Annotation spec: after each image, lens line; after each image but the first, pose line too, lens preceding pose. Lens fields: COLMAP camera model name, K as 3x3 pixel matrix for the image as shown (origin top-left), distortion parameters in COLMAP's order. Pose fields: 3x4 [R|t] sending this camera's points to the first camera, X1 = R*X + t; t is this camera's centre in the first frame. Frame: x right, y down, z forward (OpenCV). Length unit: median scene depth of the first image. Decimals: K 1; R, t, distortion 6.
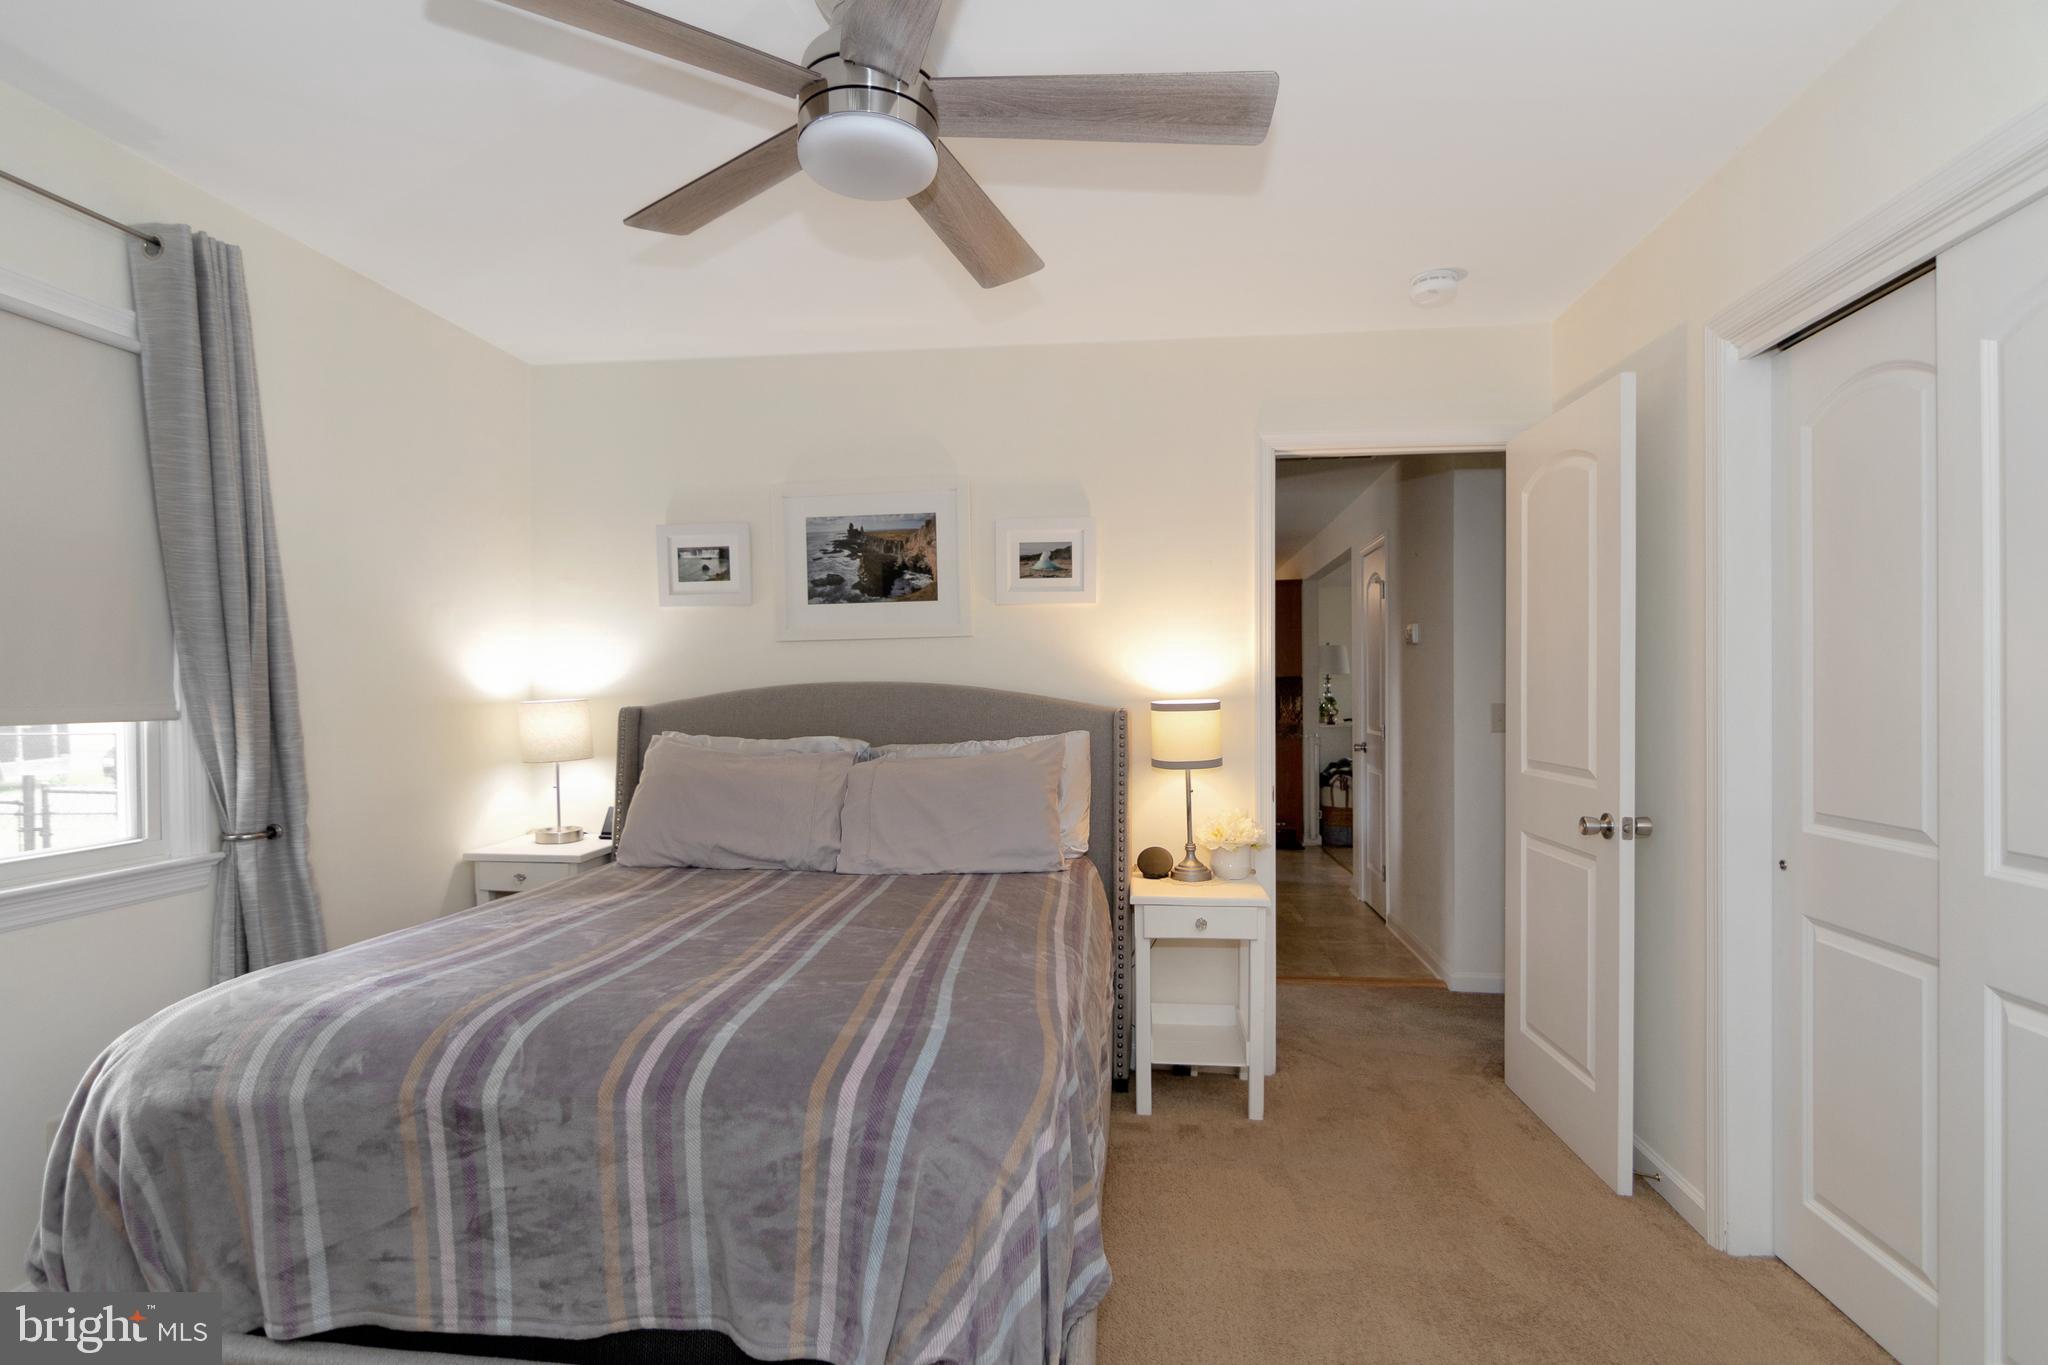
lens RADIAL K [[1057.1, 0, 1010.8], [0, 1057.1, 702.6], [0, 0, 1]] dist [-0.010005, -0.004507]
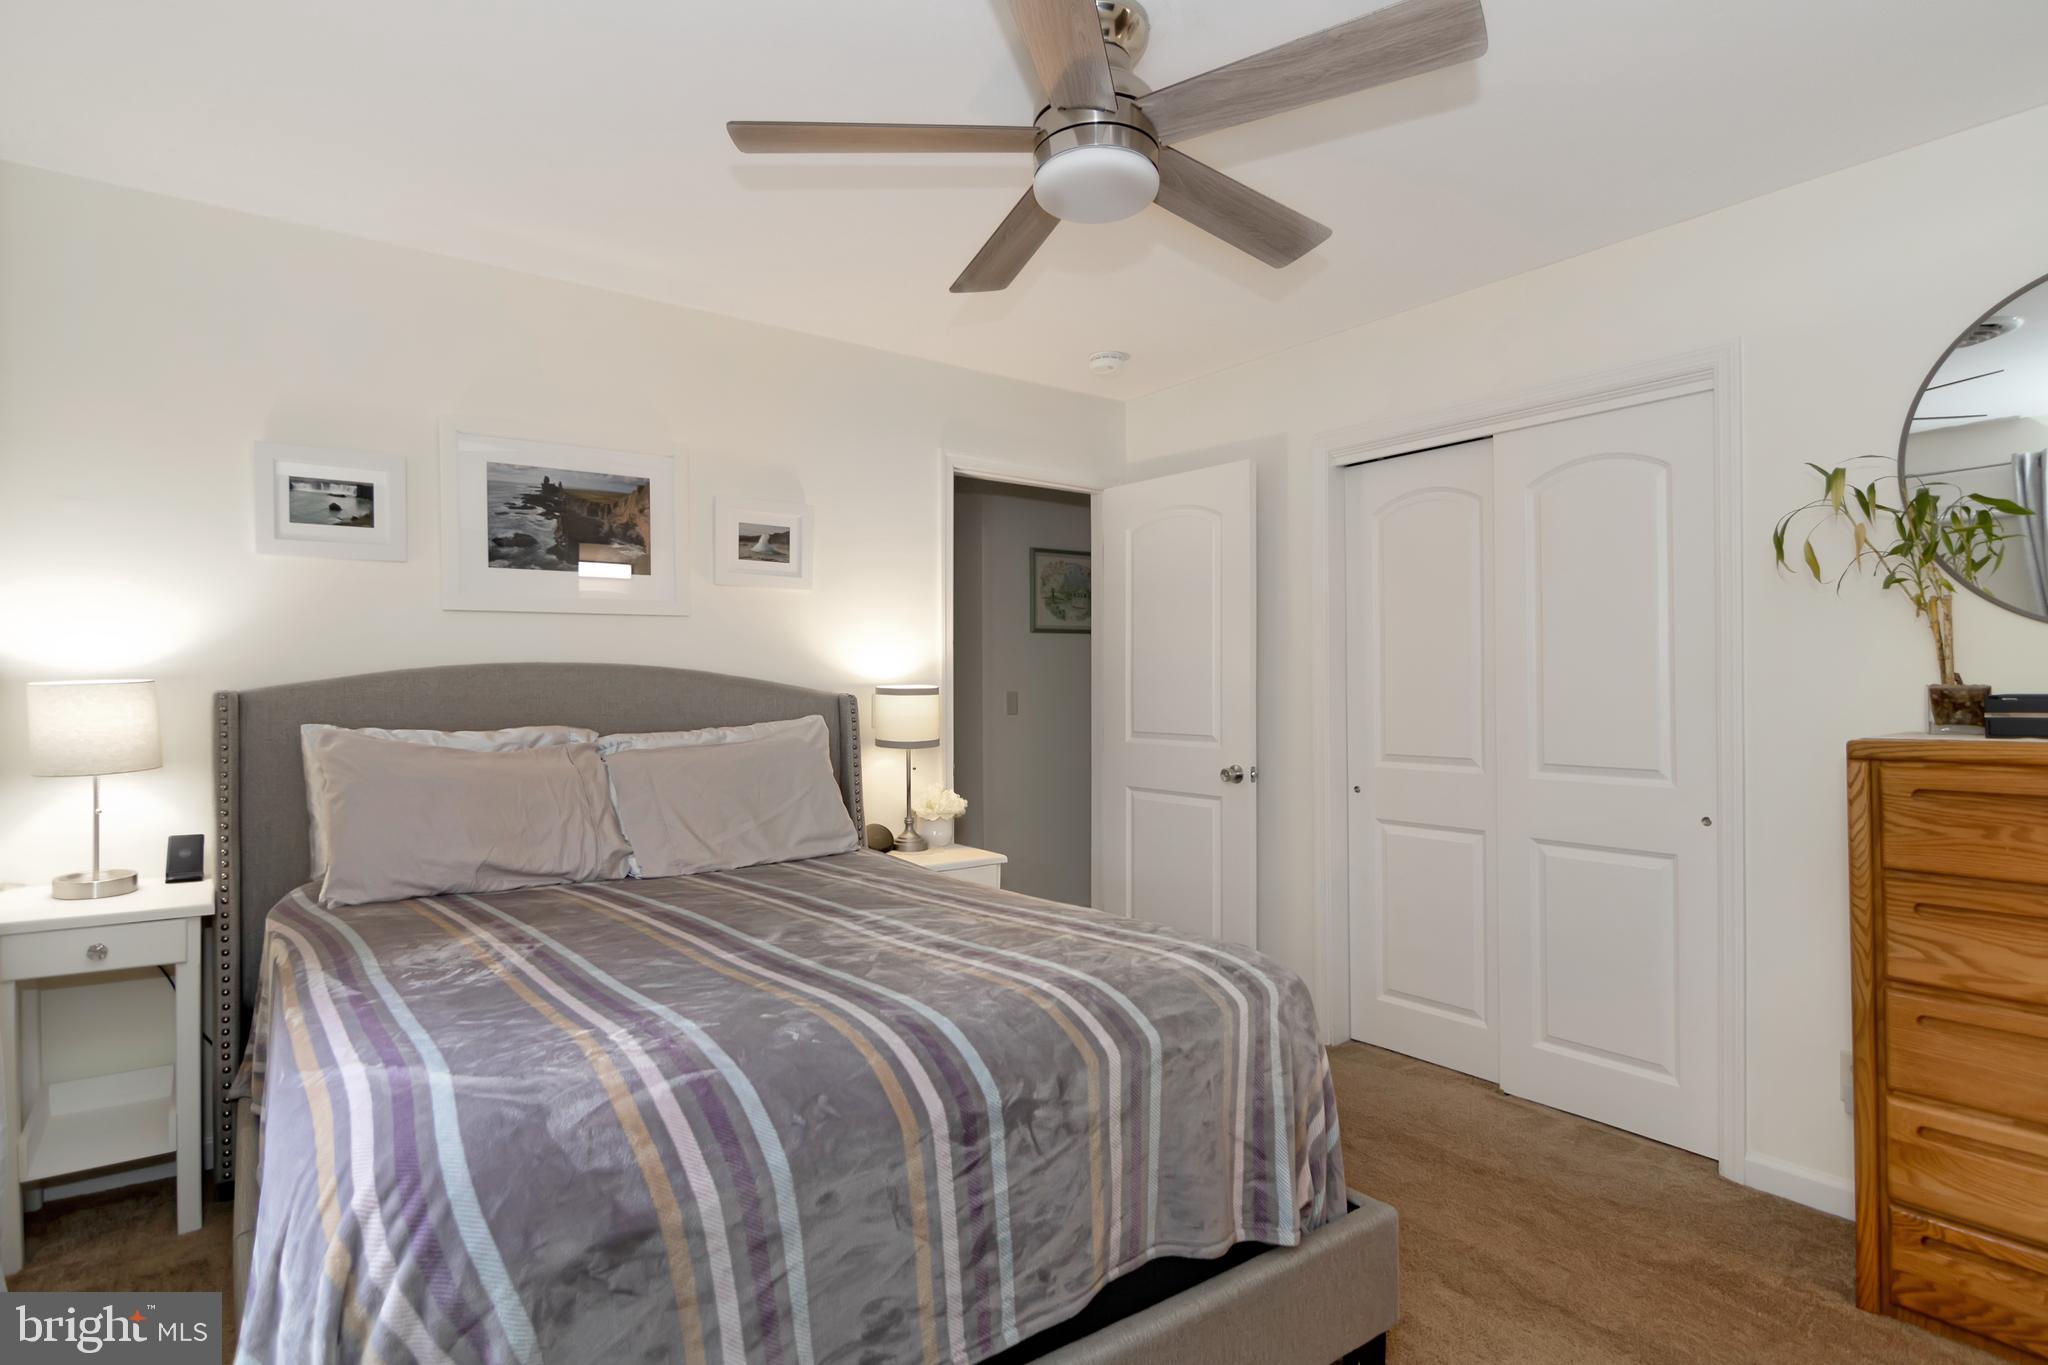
lens RADIAL K [[1057.1, 0, 1004.0], [0, 1057.1, 681.9], [0, 0, 1]] dist [-0.010005, -0.004507]
pose [[0.728945, 0.008246, 0.684523, -0.468387], [0.002728, 0.999885, -0.014950, 0.009966], [-0.684567, 0.012765, 0.728838, 0.129355]]
